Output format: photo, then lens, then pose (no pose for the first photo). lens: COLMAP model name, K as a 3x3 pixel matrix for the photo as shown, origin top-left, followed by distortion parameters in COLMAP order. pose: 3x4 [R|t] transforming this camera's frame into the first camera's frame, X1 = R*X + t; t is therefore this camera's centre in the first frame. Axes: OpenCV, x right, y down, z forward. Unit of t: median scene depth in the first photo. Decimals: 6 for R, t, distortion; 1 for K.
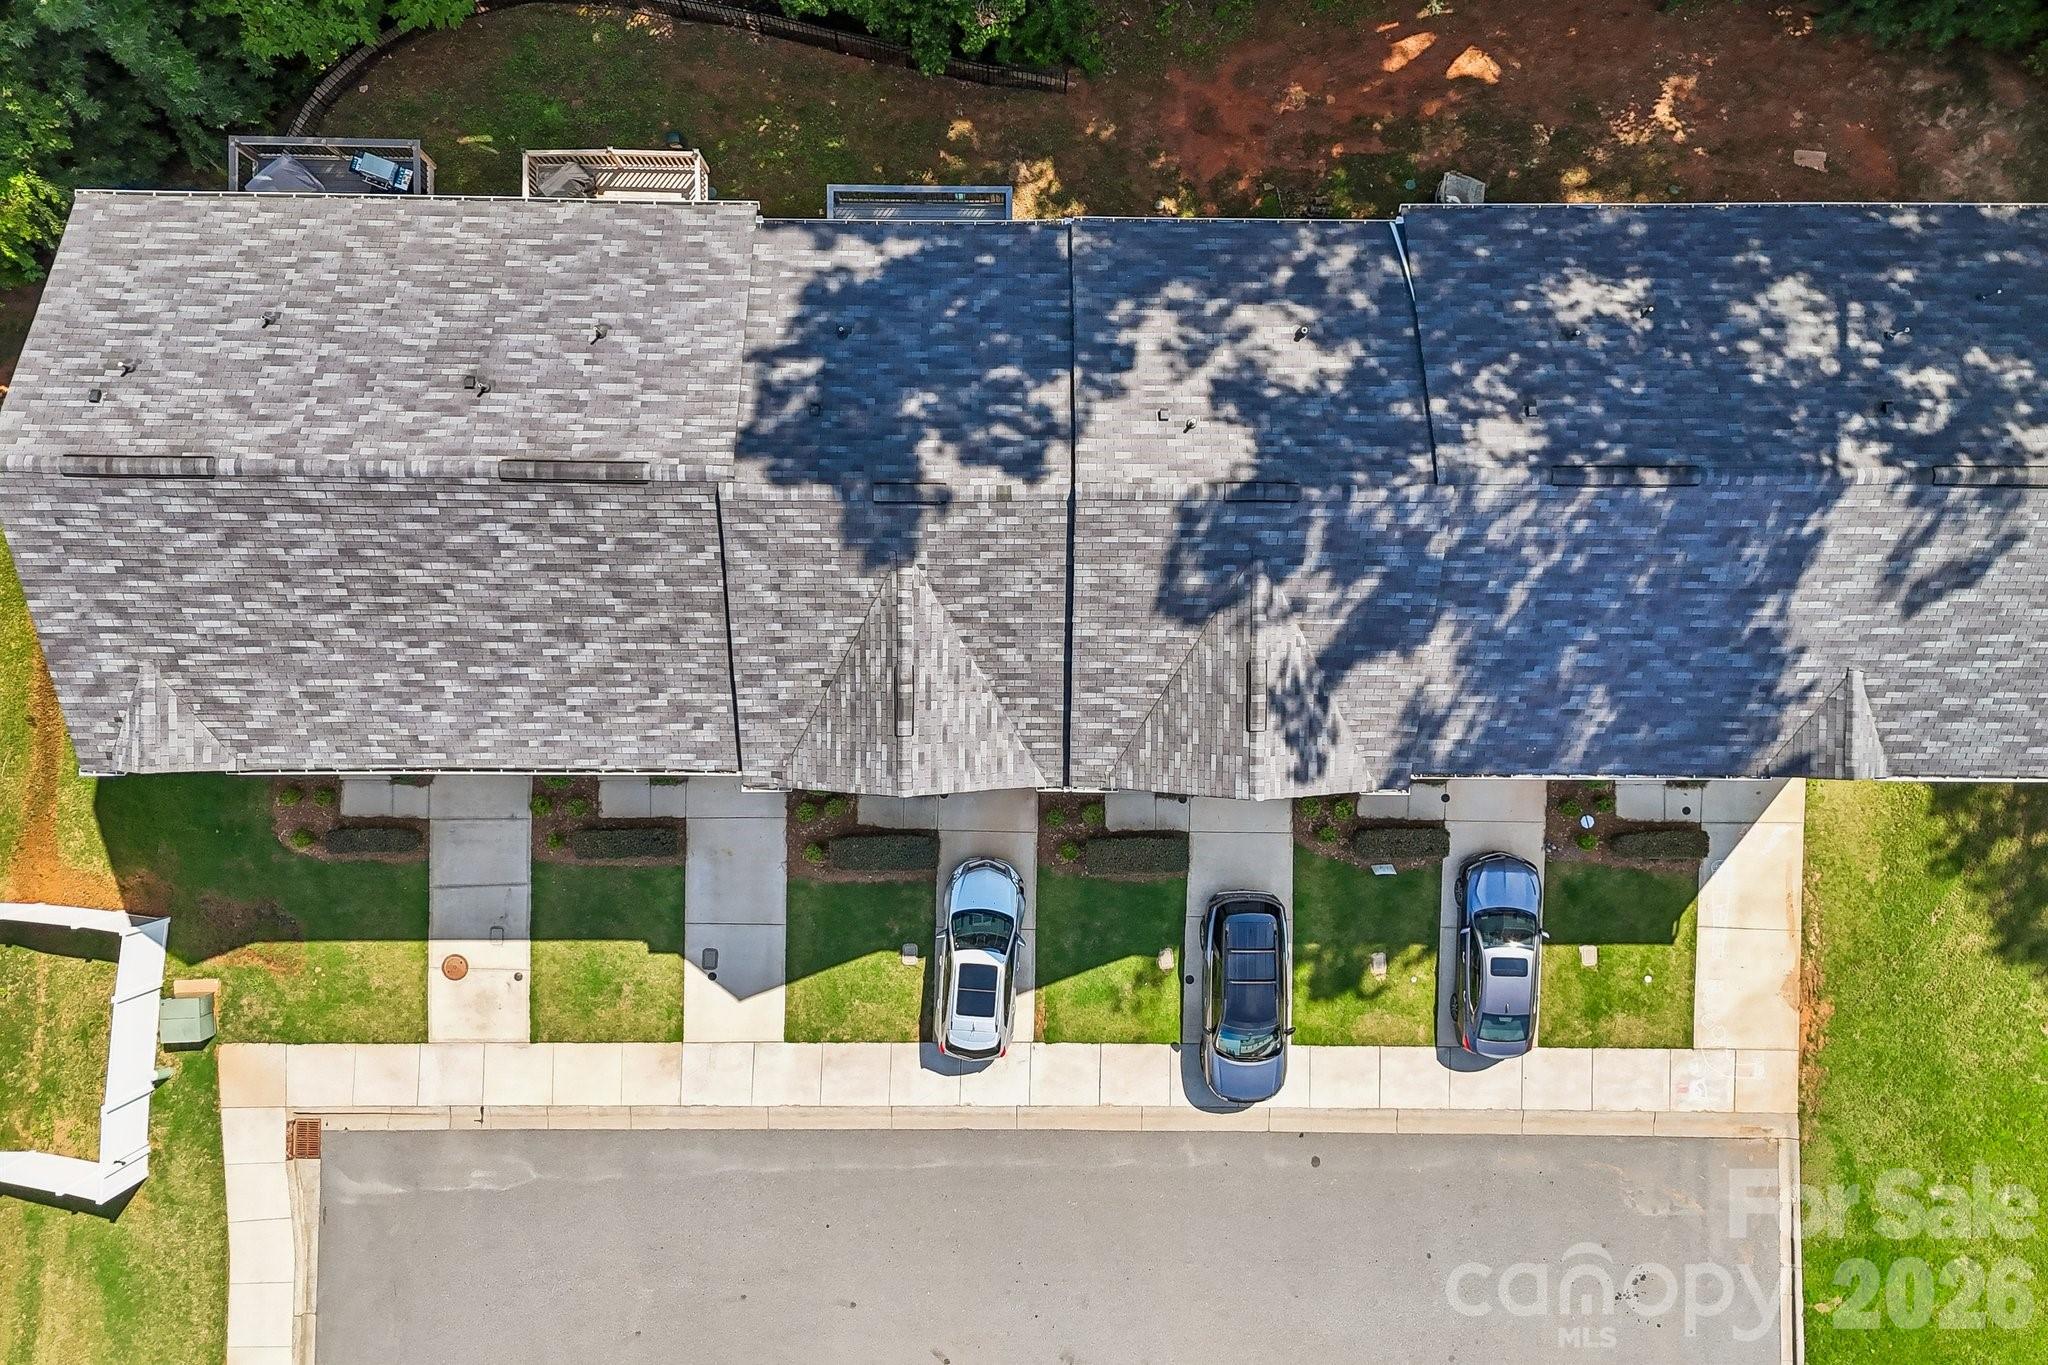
lens RADIAL K [[1511.9, 0, 1022.3], [0, 1511.9, 729.1], [0, 0, 1]] dist [0.043410, -0.038299]
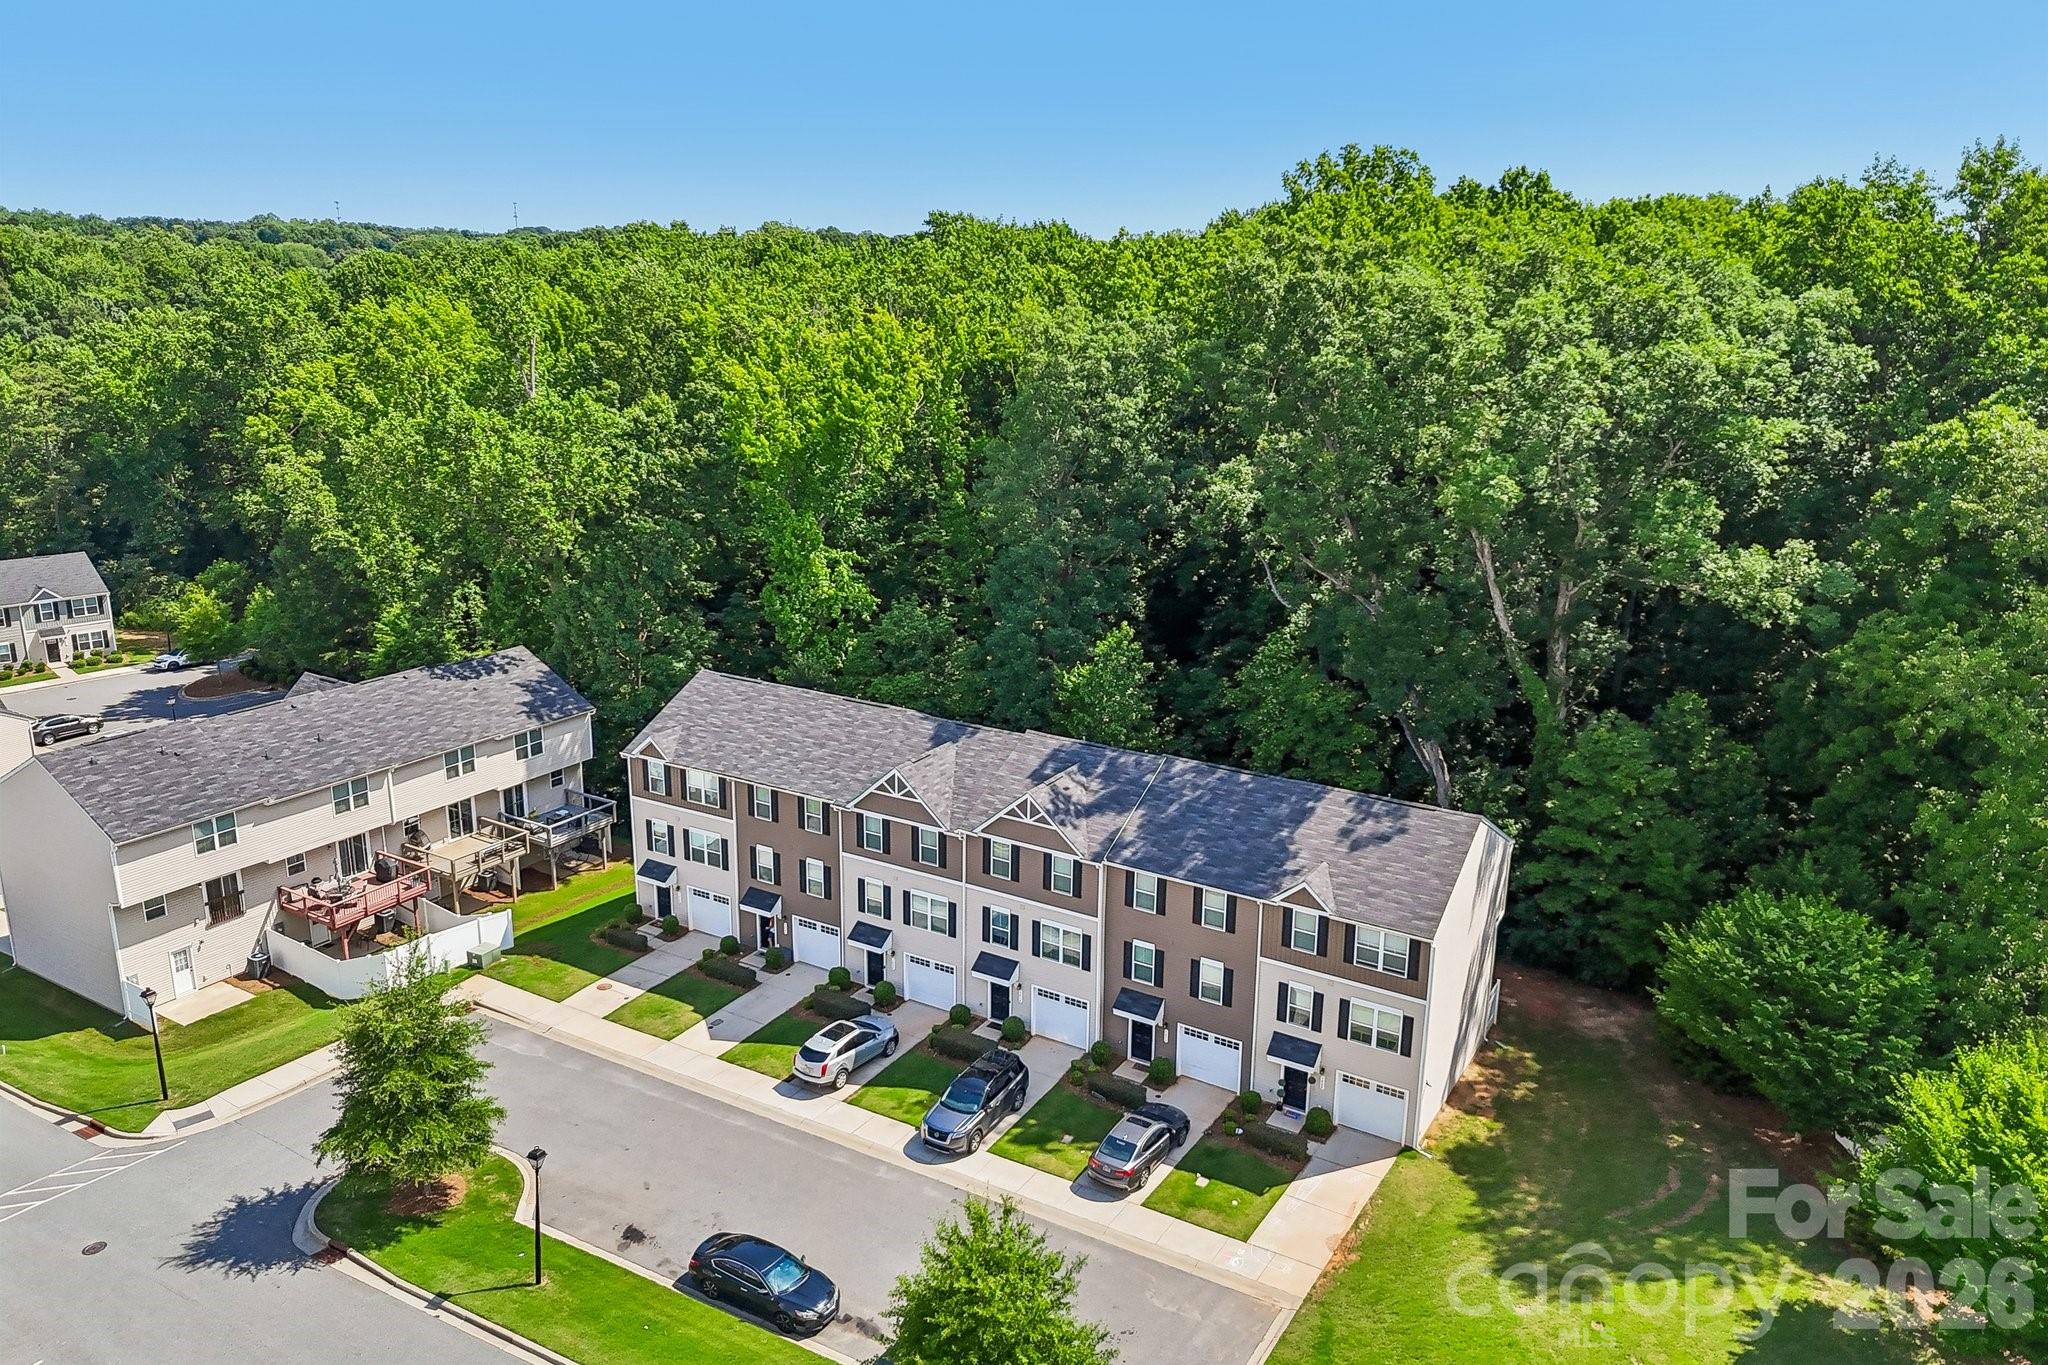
lens RADIAL K [[1511.9, 0, 1019.9], [0, 1511.9, 675.7], [0, 0, 1]] dist [0.043410, -0.038299]
pose [[0.856653, 0.136081, -0.497622, 0.857594], [-0.515886, 0.231111, -0.824893, 1.268983], [0.002753, 0.963364, 0.268185, 0.189485]]
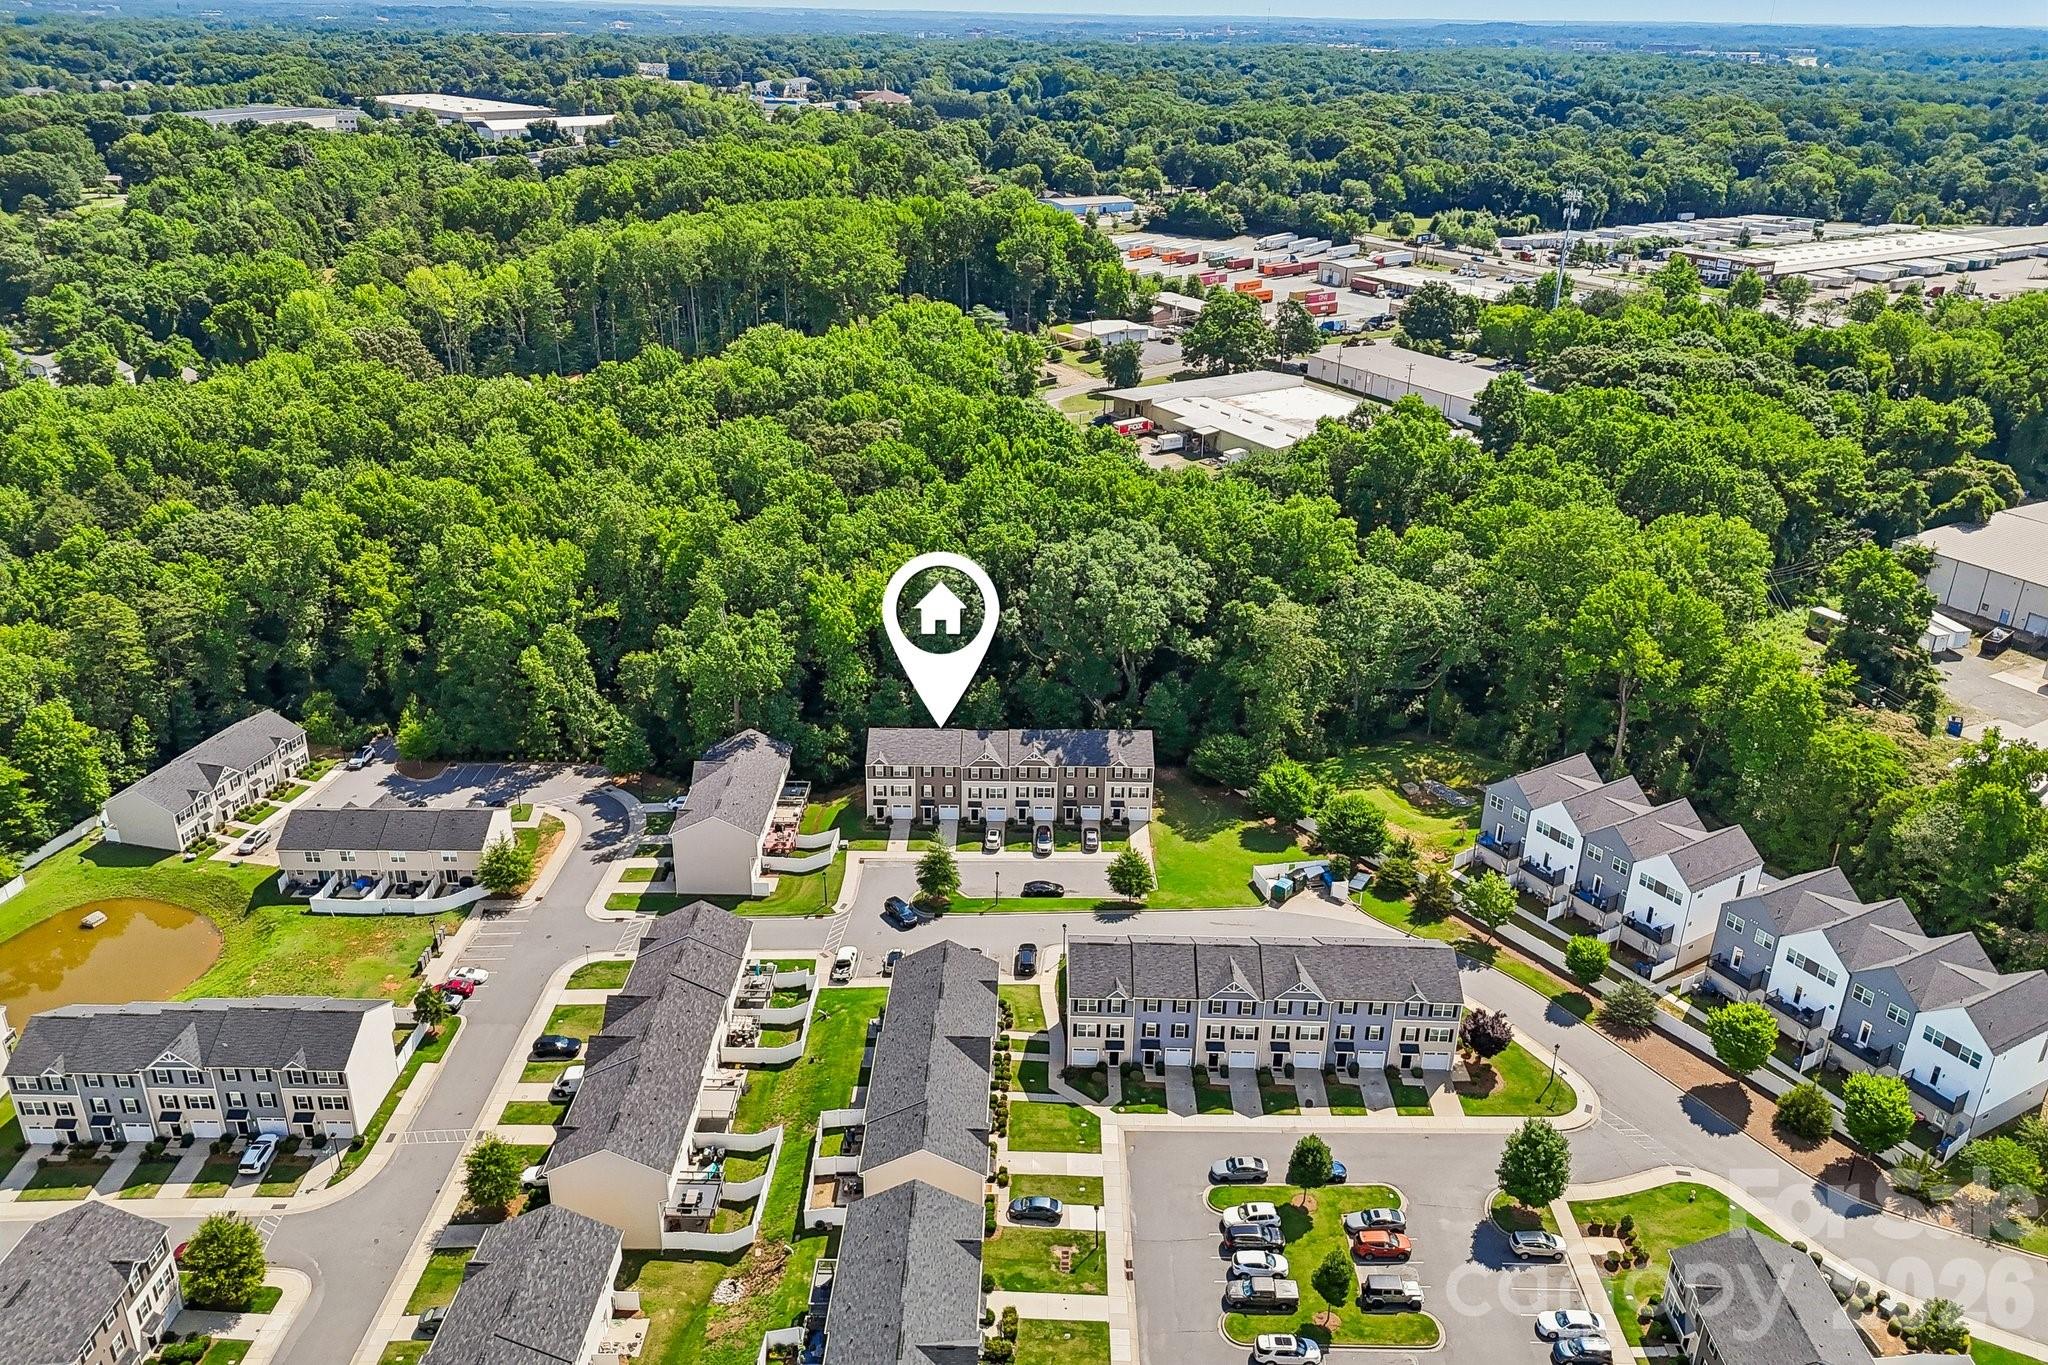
lens RADIAL K [[1511.9, 0, 1033.8], [0, 1511.9, 684.6], [0, 0, 1]] dist [0.043410, -0.038299]
pose [[0.999859, 0.001843, 0.016670, 0.022471], [0.014375, 0.417841, -0.908406, 4.662214], [-0.008640, 0.908518, 0.417756, -1.672246]]
